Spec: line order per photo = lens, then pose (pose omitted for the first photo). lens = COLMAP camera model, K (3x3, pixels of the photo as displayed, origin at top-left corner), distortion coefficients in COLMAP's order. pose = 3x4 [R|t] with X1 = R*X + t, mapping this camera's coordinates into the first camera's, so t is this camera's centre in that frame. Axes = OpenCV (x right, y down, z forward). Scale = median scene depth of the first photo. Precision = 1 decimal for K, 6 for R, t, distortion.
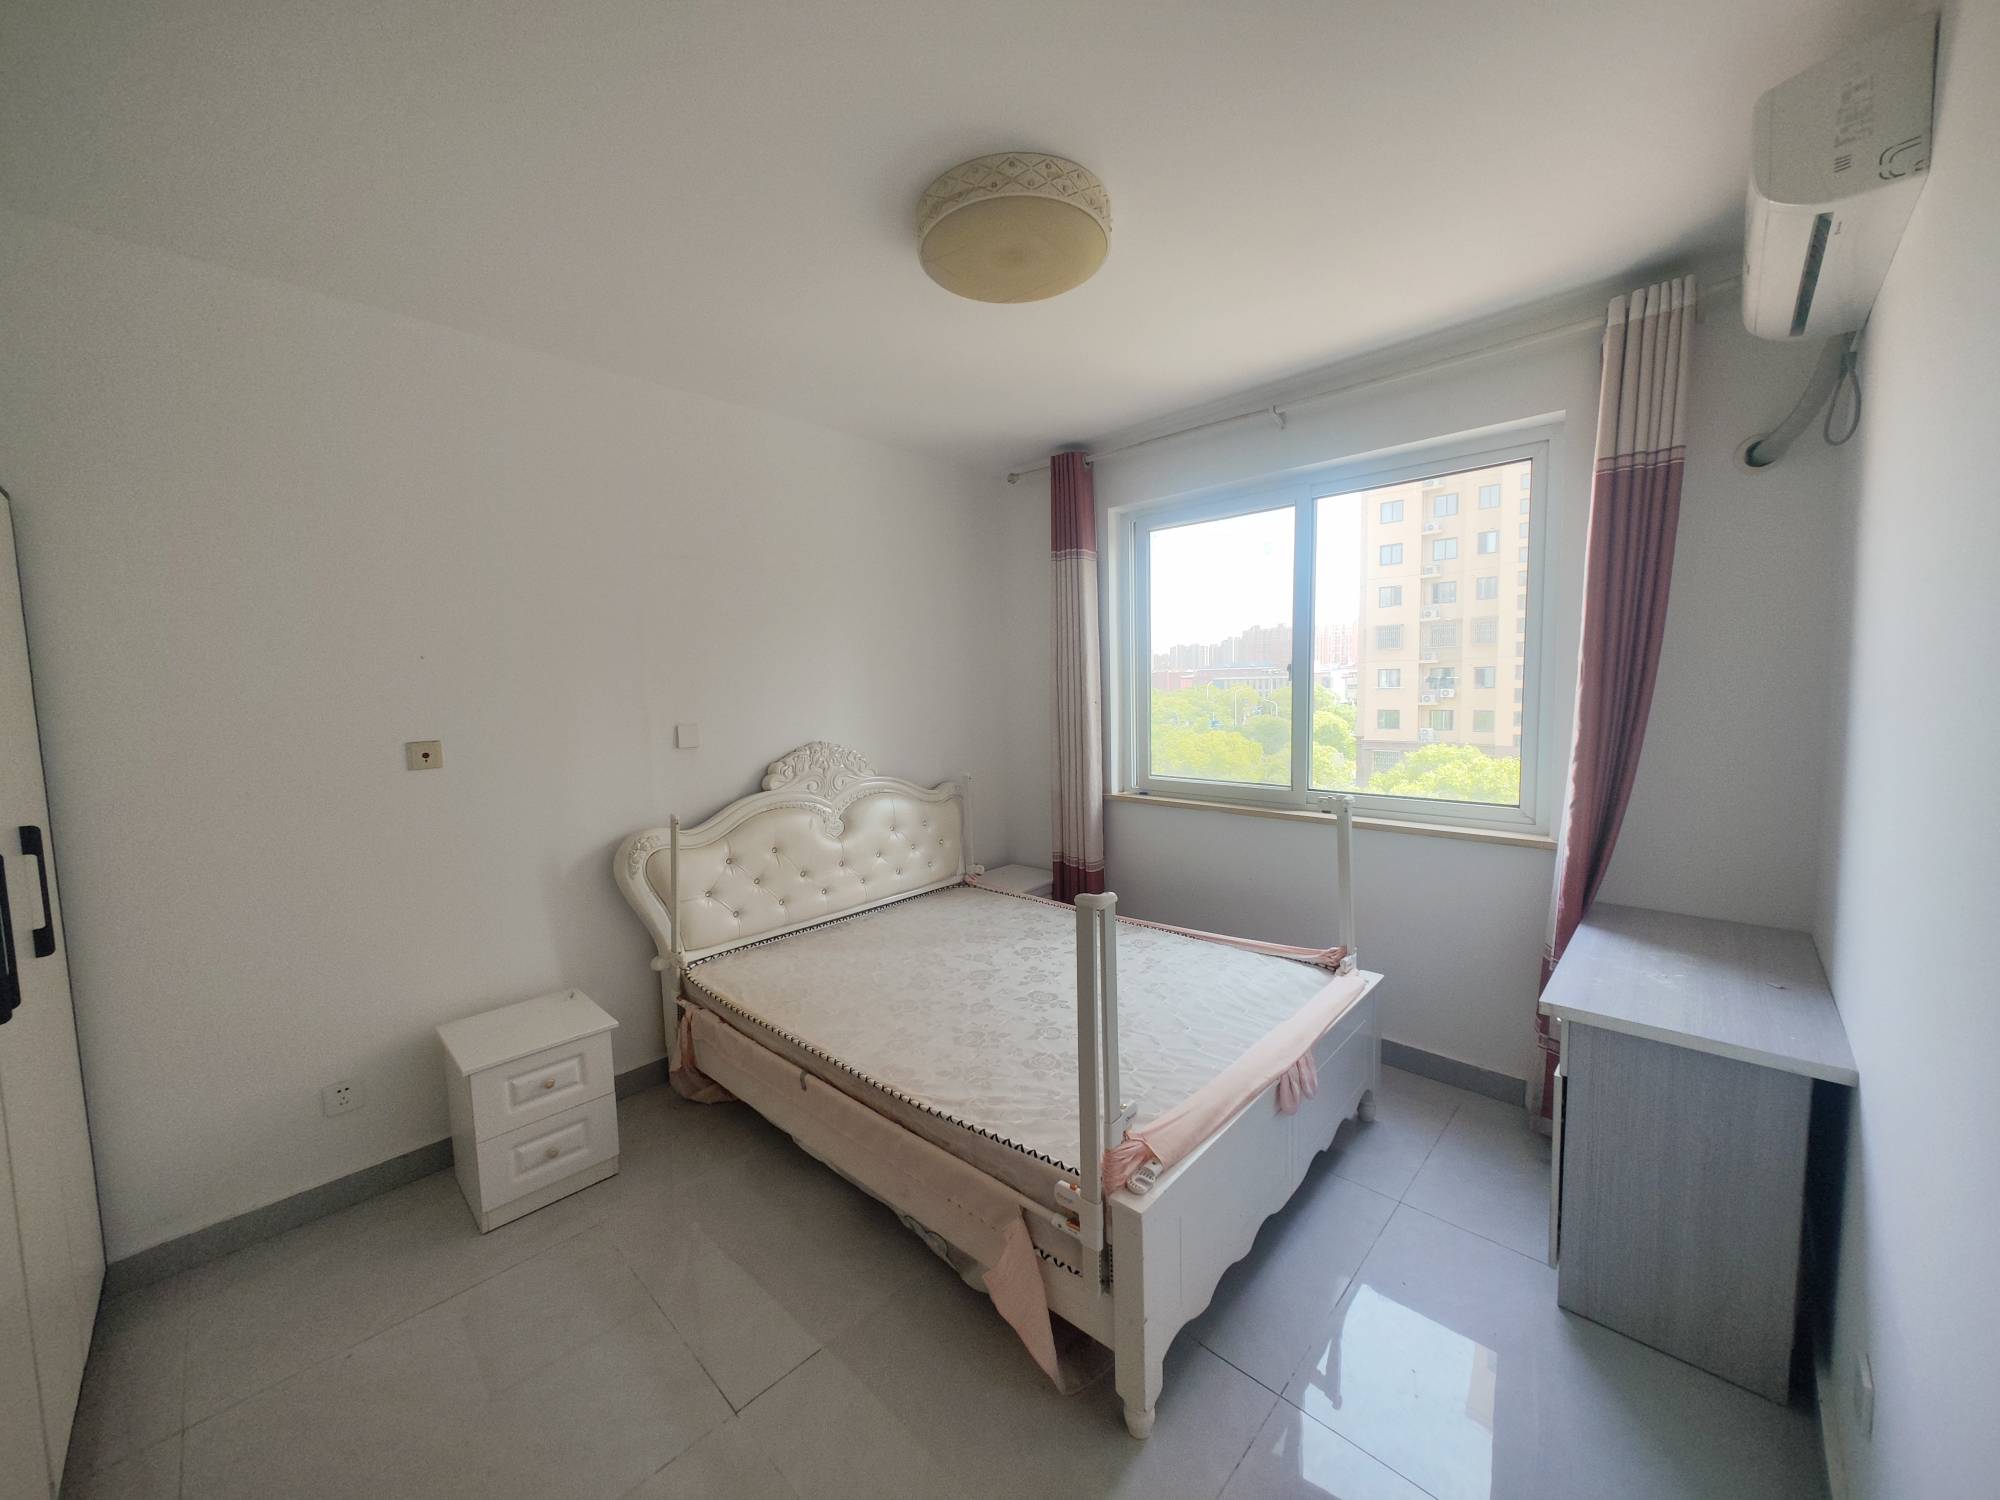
lens RADIAL K [[760.9, 0, 992.5], [0, 760.9, 744.7], [0, 0, 1]] dist [0.001468, -0.000852]
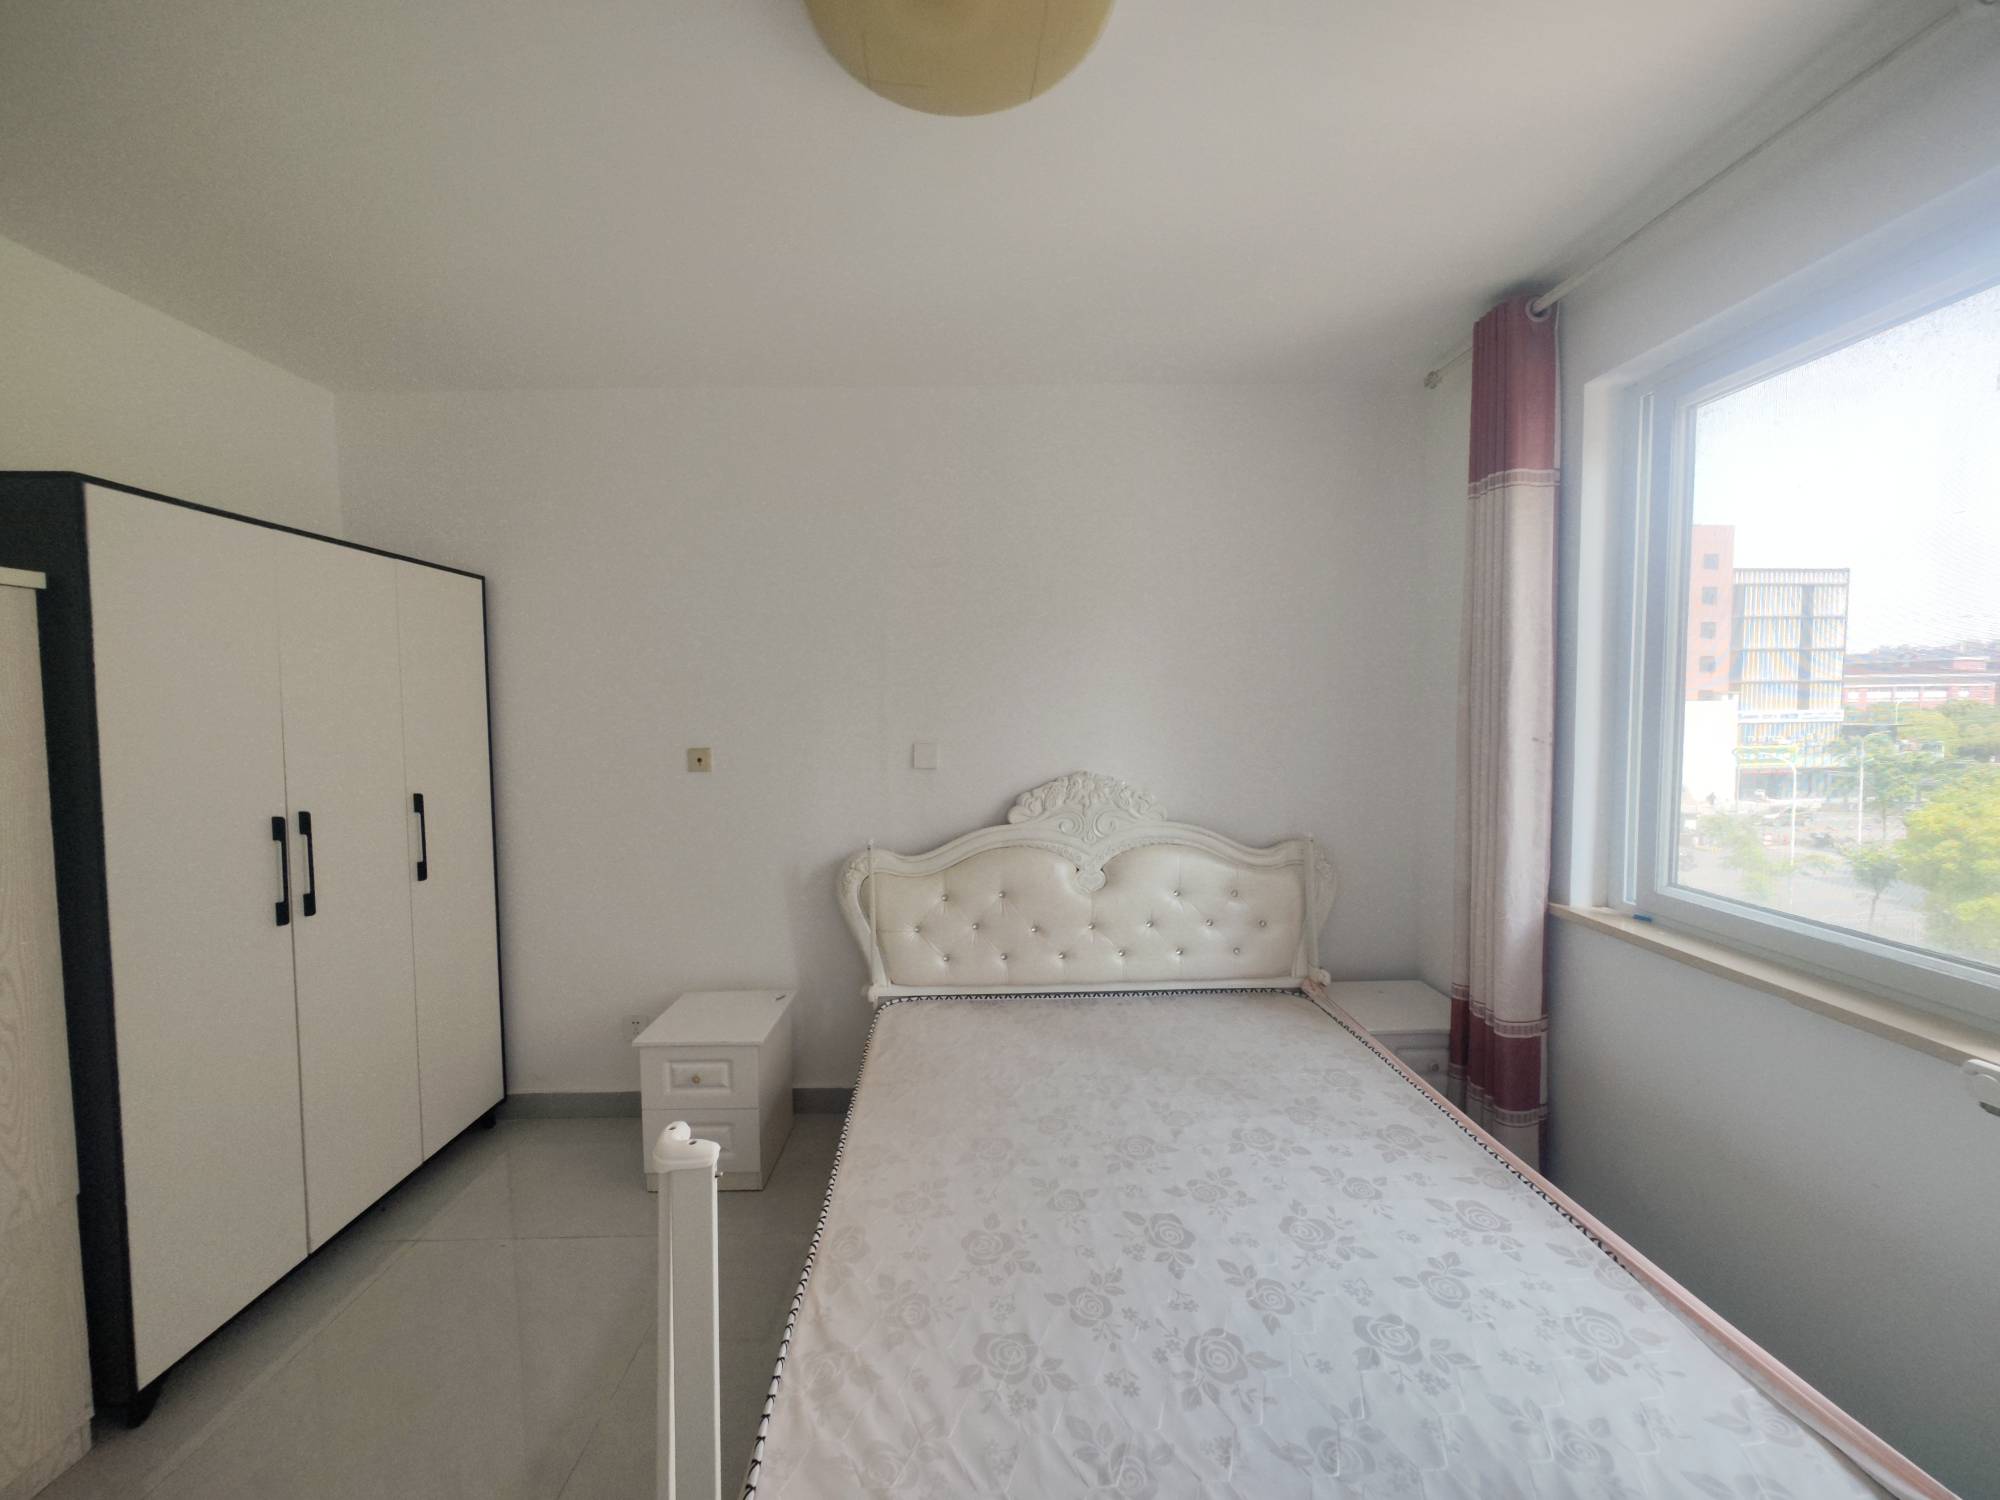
lens RADIAL K [[760.9, 0, 992.5], [0, 760.9, 744.7], [0, 0, 1]] dist [0.001468, -0.000852]
pose [[0.693762, 0.055556, -0.718058, 0.302217], [-0.060727, 0.997982, 0.018541, -0.043739], [0.717639, 0.030742, 0.695736, 0.374185]]
